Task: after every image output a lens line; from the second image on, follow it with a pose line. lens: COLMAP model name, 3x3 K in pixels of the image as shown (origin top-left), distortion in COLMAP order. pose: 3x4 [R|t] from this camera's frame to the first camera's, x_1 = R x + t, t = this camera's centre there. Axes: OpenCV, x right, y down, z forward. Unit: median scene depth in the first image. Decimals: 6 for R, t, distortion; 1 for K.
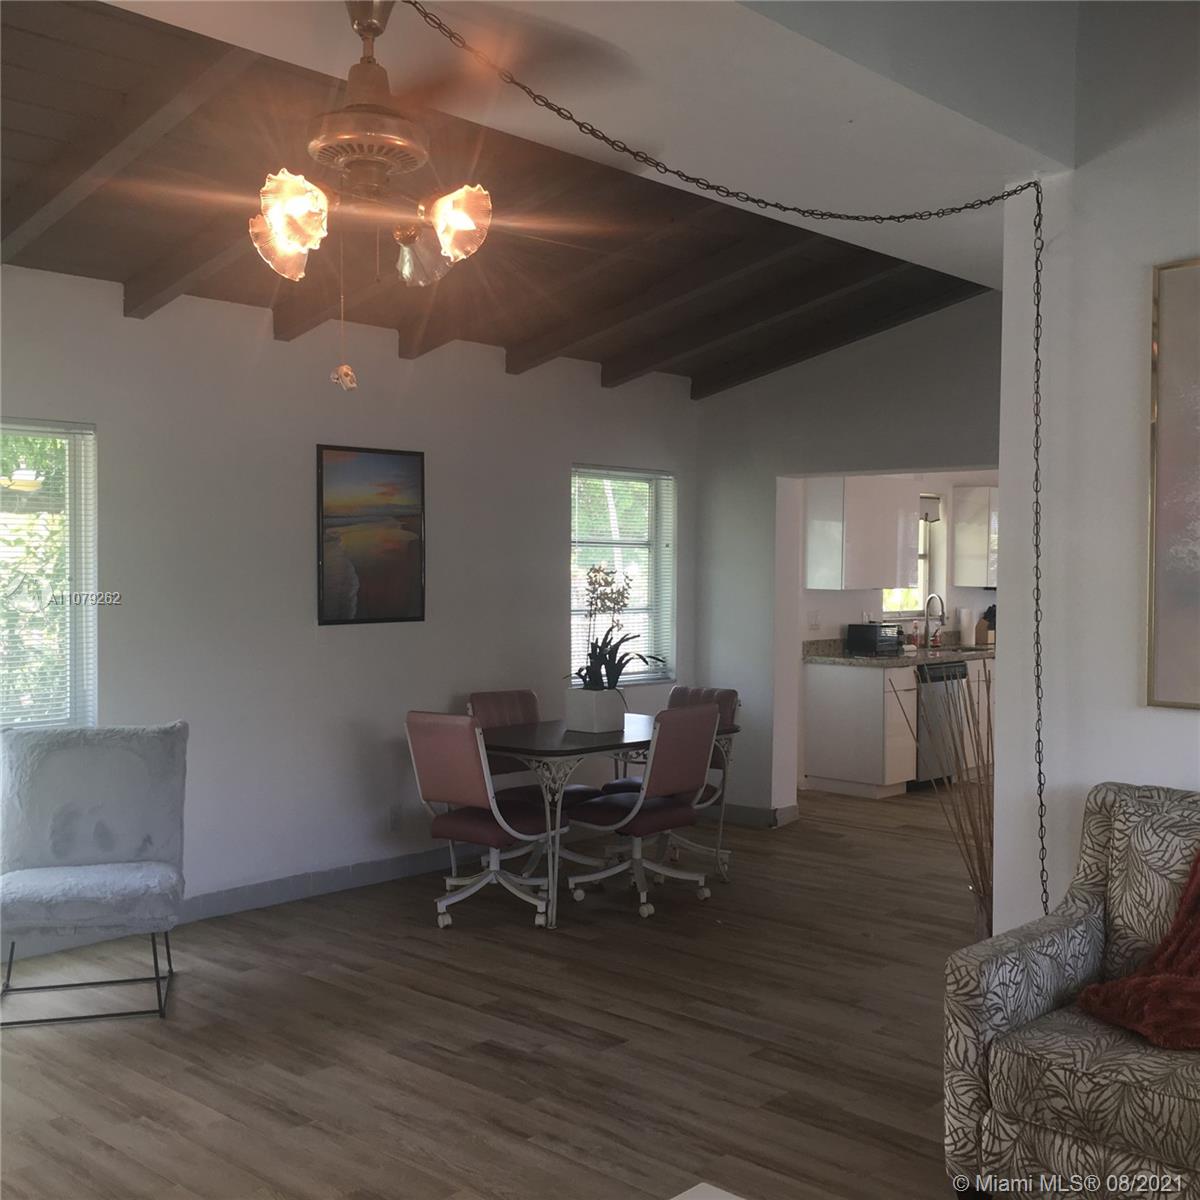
lens RADIAL K [[1400.3, 0, 600.0], [0, 1400.3, 600.0], [0, 0, 1]] dist [0.128984, -0.179382]
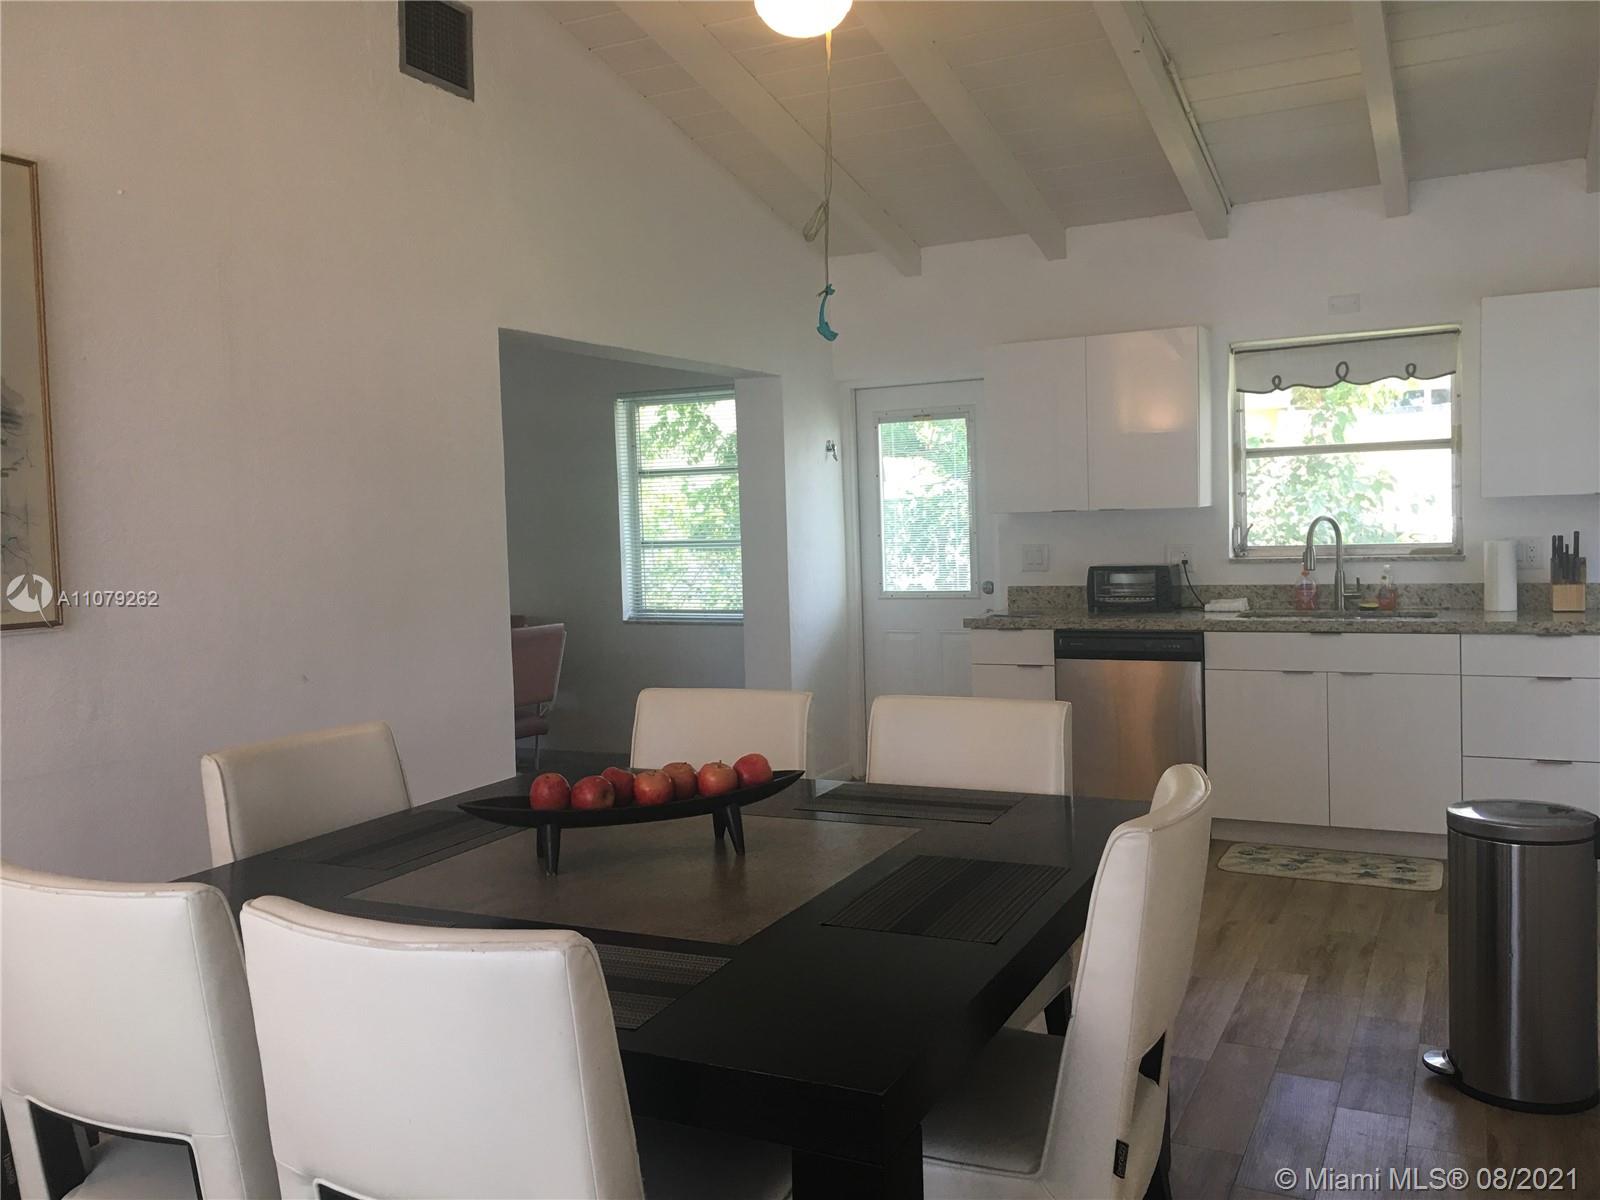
lens RADIAL K [[1362.3, 0, 800.0], [0, 1362.3, 600.0], [0, 0, 1]] dist [0.066041, -0.059590]
pose [[0.281069, 0.043190, -0.958715, 0.720318], [0.007911, 0.998849, 0.047317, 0.002094], [0.959655, -0.020884, 0.280404, 0.652567]]
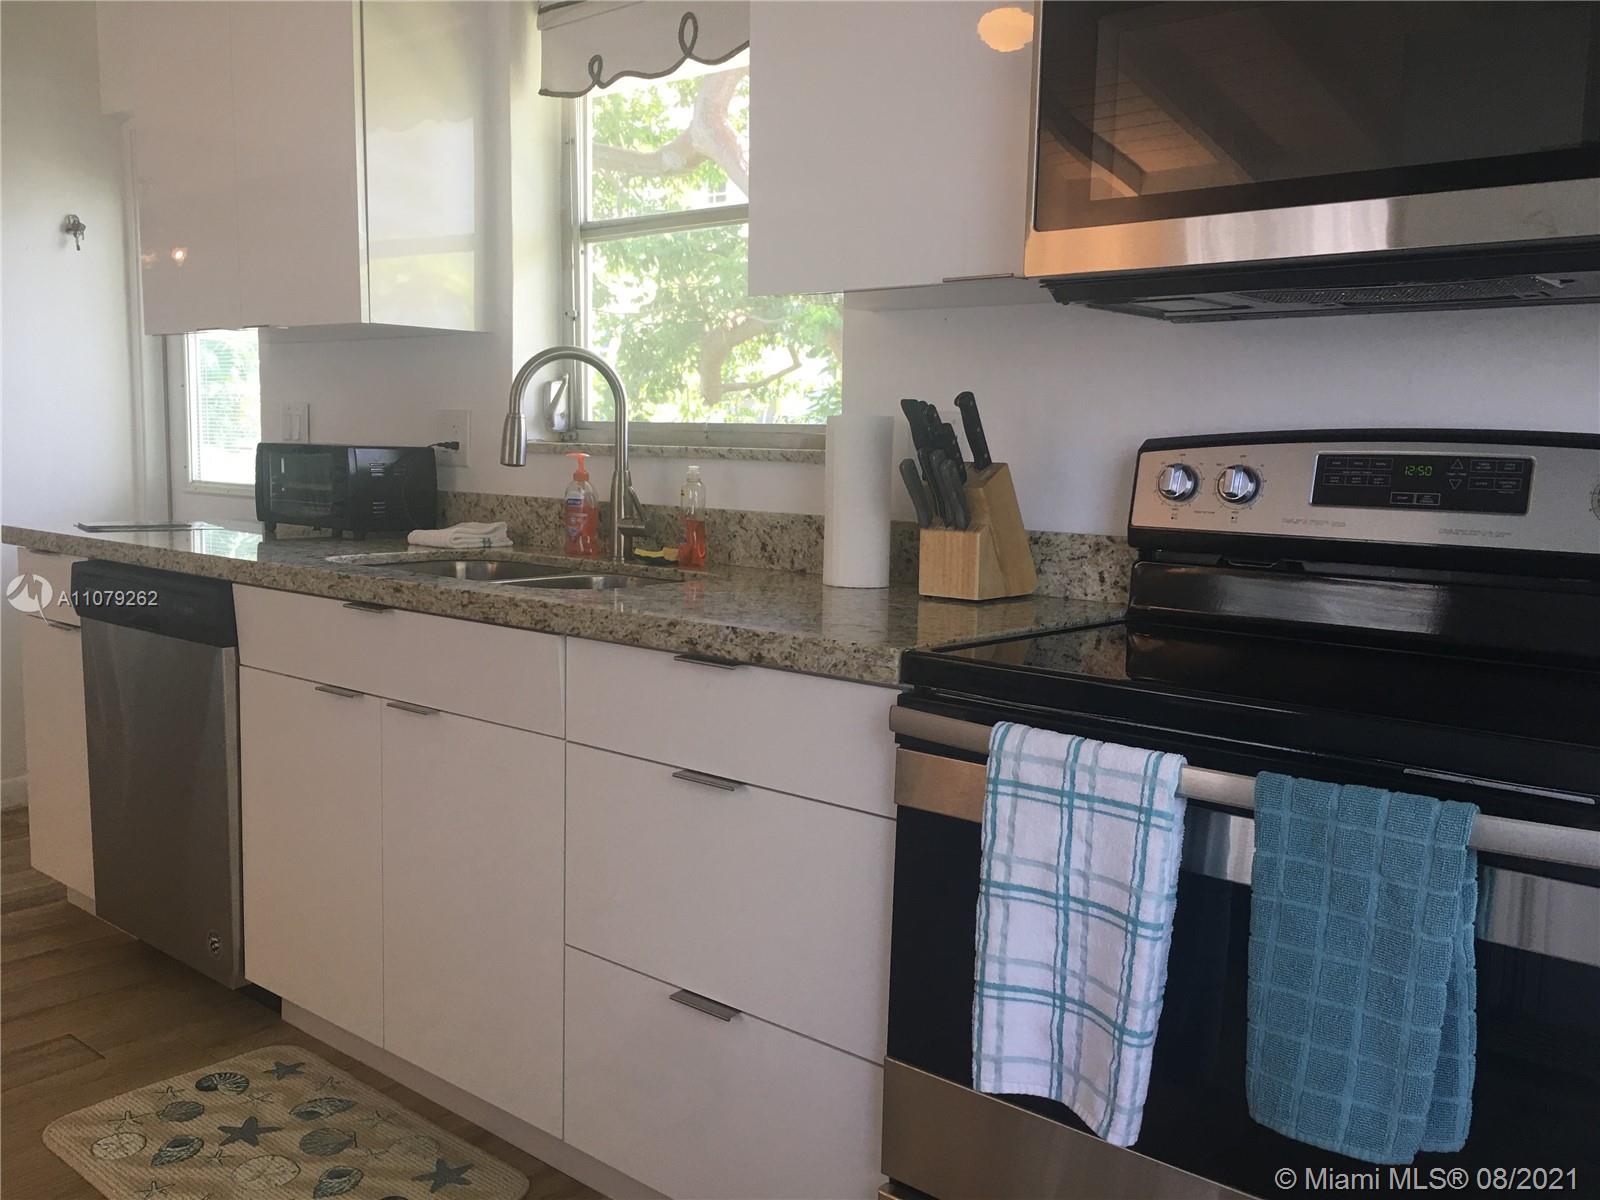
lens RADIAL K [[1362.3, 0, 800.0], [0, 1362.3, 600.0], [0, 0, 1]] dist [0.066041, -0.059590]
pose [[0.042296, 0.110252, -0.993003, 0.499051], [-0.046854, 0.993018, 0.108258, 0.012791], [0.998006, 0.041947, 0.047166, 1.048478]]
